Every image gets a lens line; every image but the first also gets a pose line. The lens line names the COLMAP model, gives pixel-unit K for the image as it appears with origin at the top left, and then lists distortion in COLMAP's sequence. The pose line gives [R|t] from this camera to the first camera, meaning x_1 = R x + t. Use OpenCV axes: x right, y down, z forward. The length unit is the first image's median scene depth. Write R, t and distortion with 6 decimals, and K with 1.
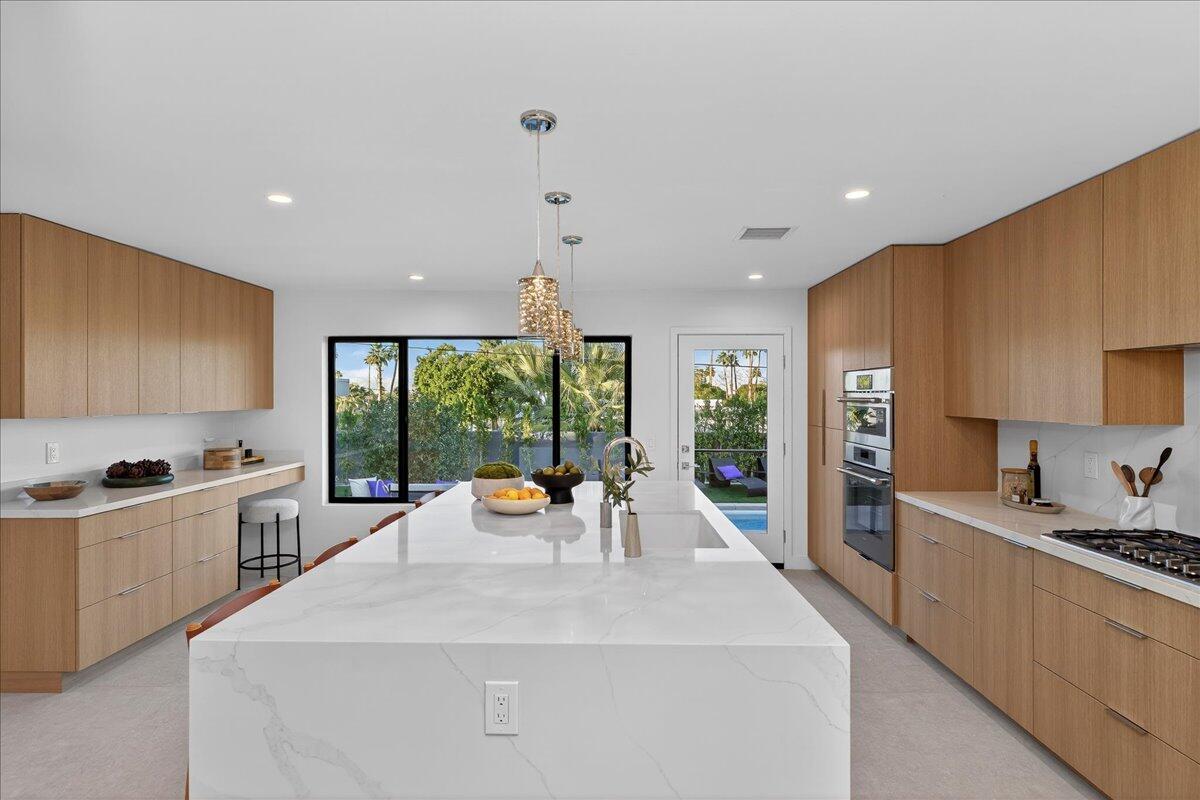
lens RADIAL K [[629.5, 0, 600.0], [0, 629.5, 400.0], [0, 0, 1]] dist [0.000360, 0.000081]
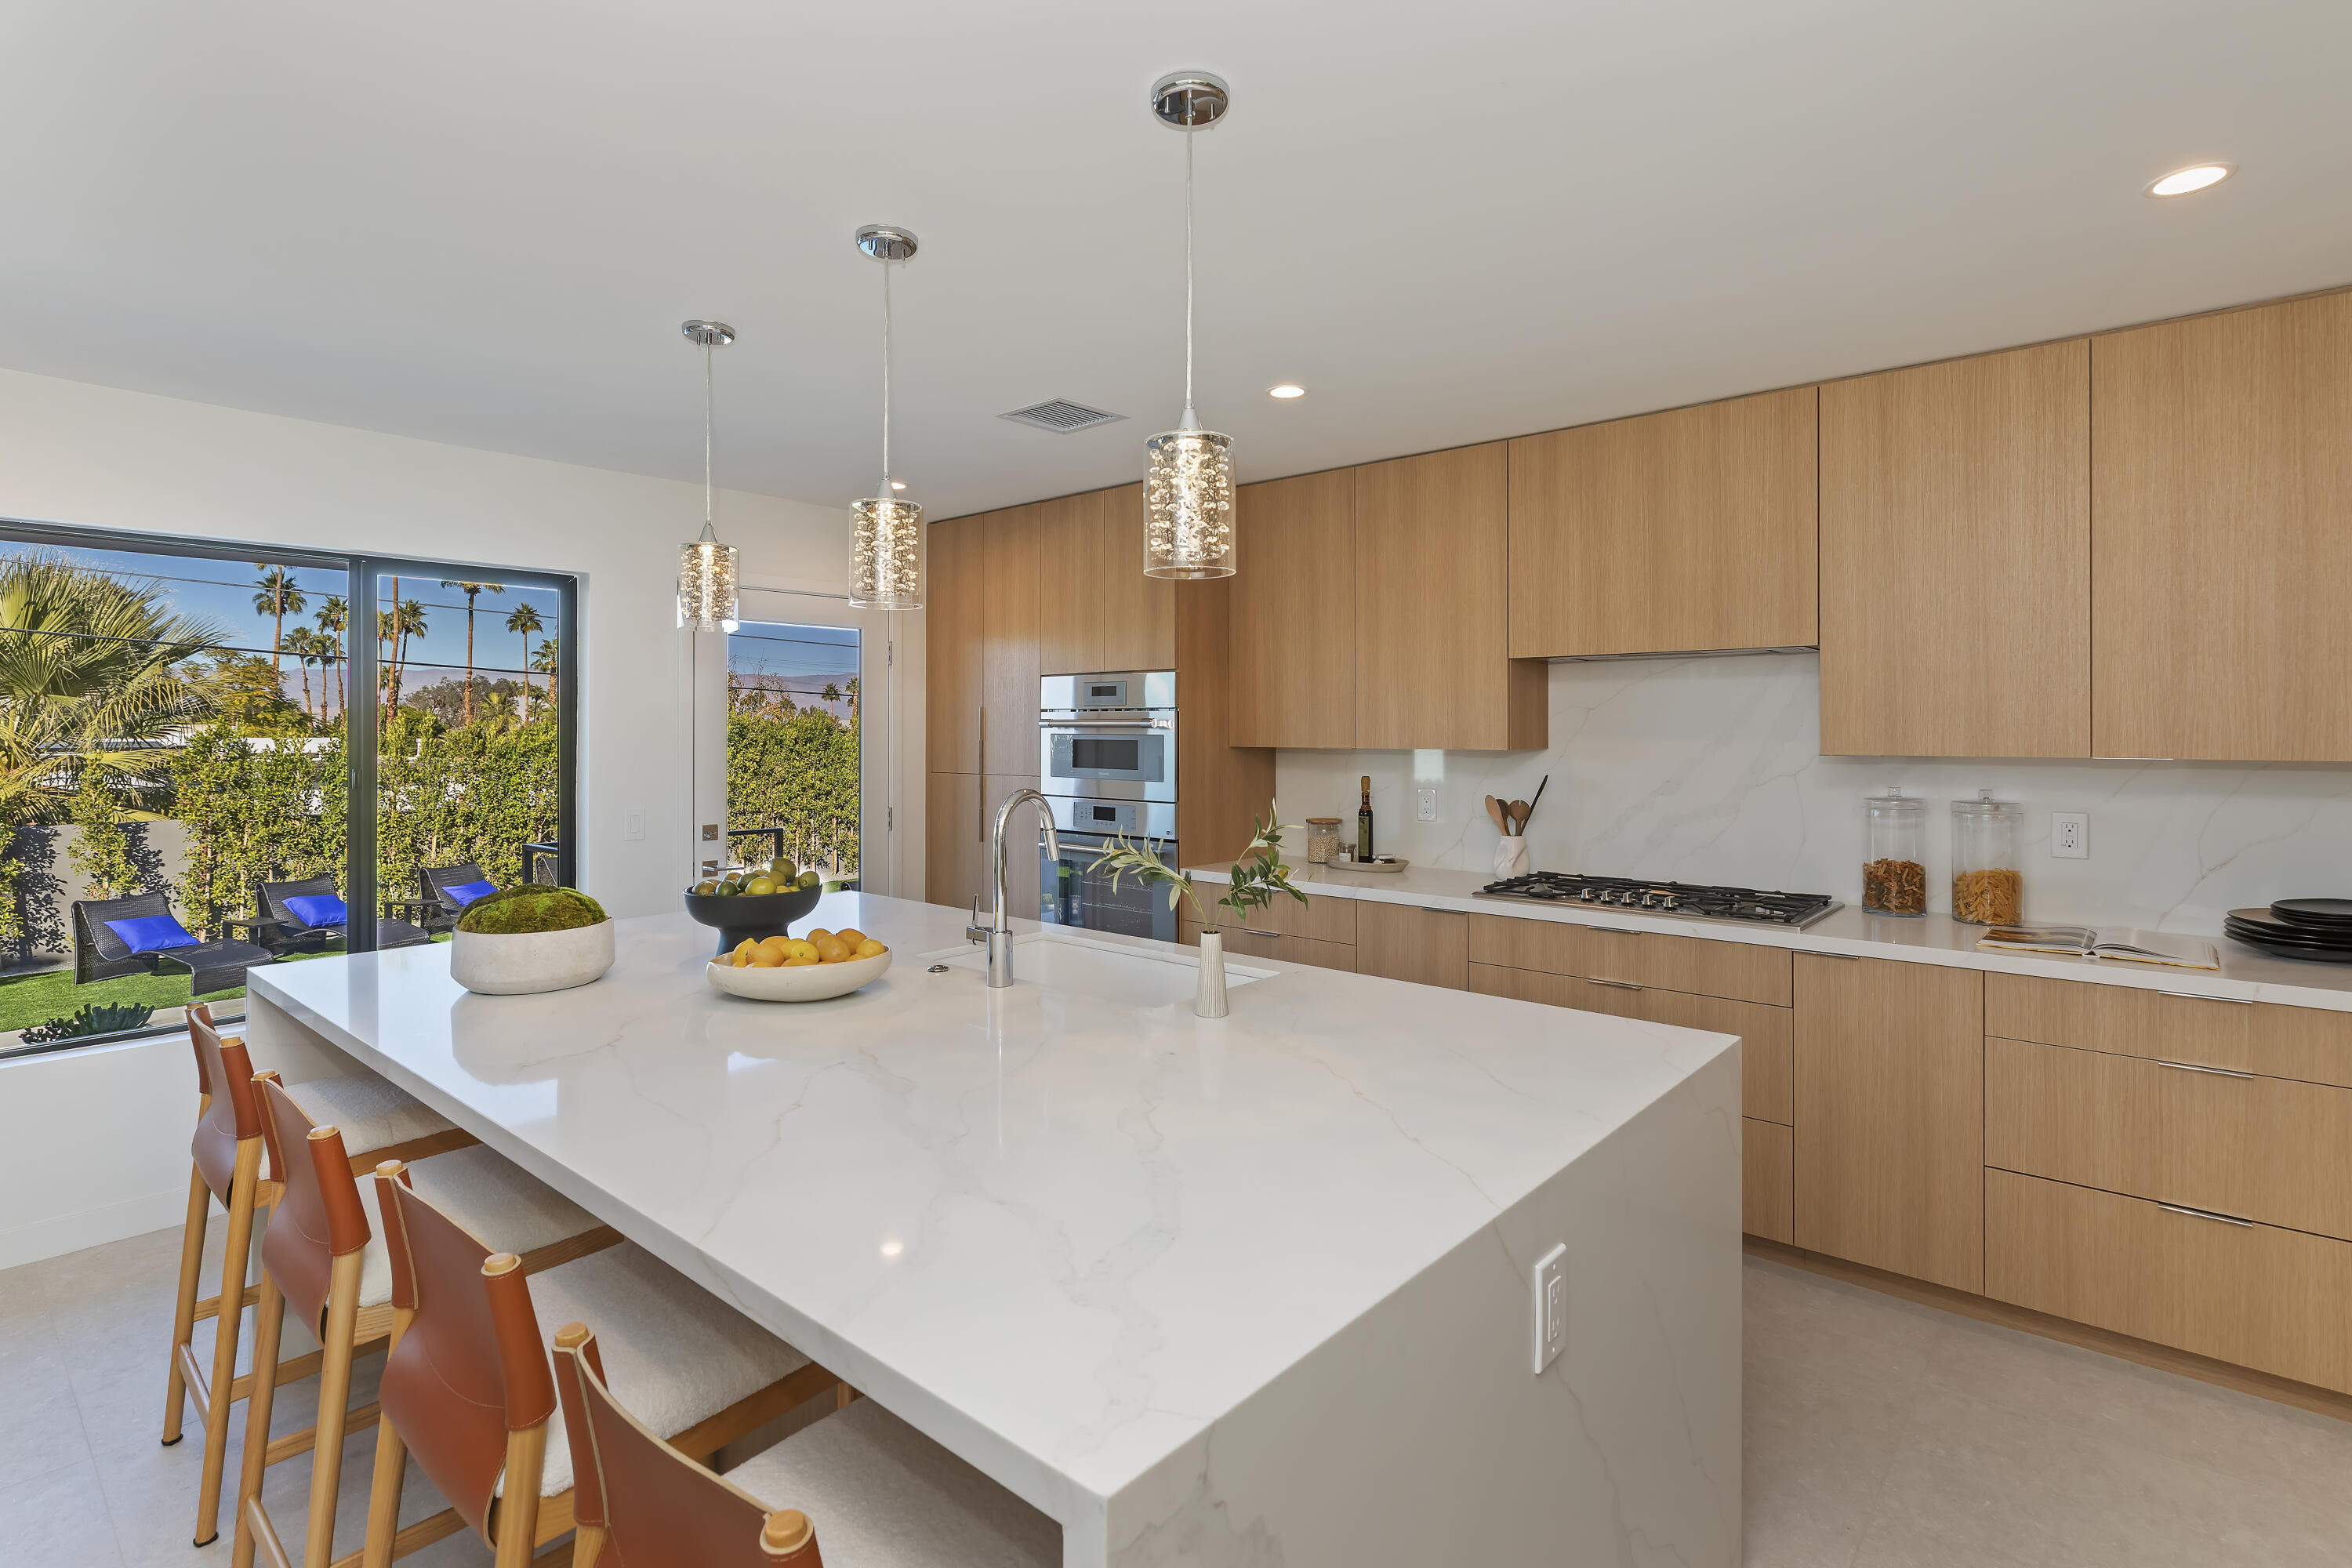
lens RADIAL K [[1140.7, 0, 1241.2], [0, 1140.7, 727.9], [0, 0, 1]] dist [0.000581, 0.000107]
pose [[0.627698, 0.003190, 0.778450, -0.439623], [0.003897, 0.999966, -0.007239, 0.016036], [-0.778447, 0.007577, 0.627665, 0.269724]]
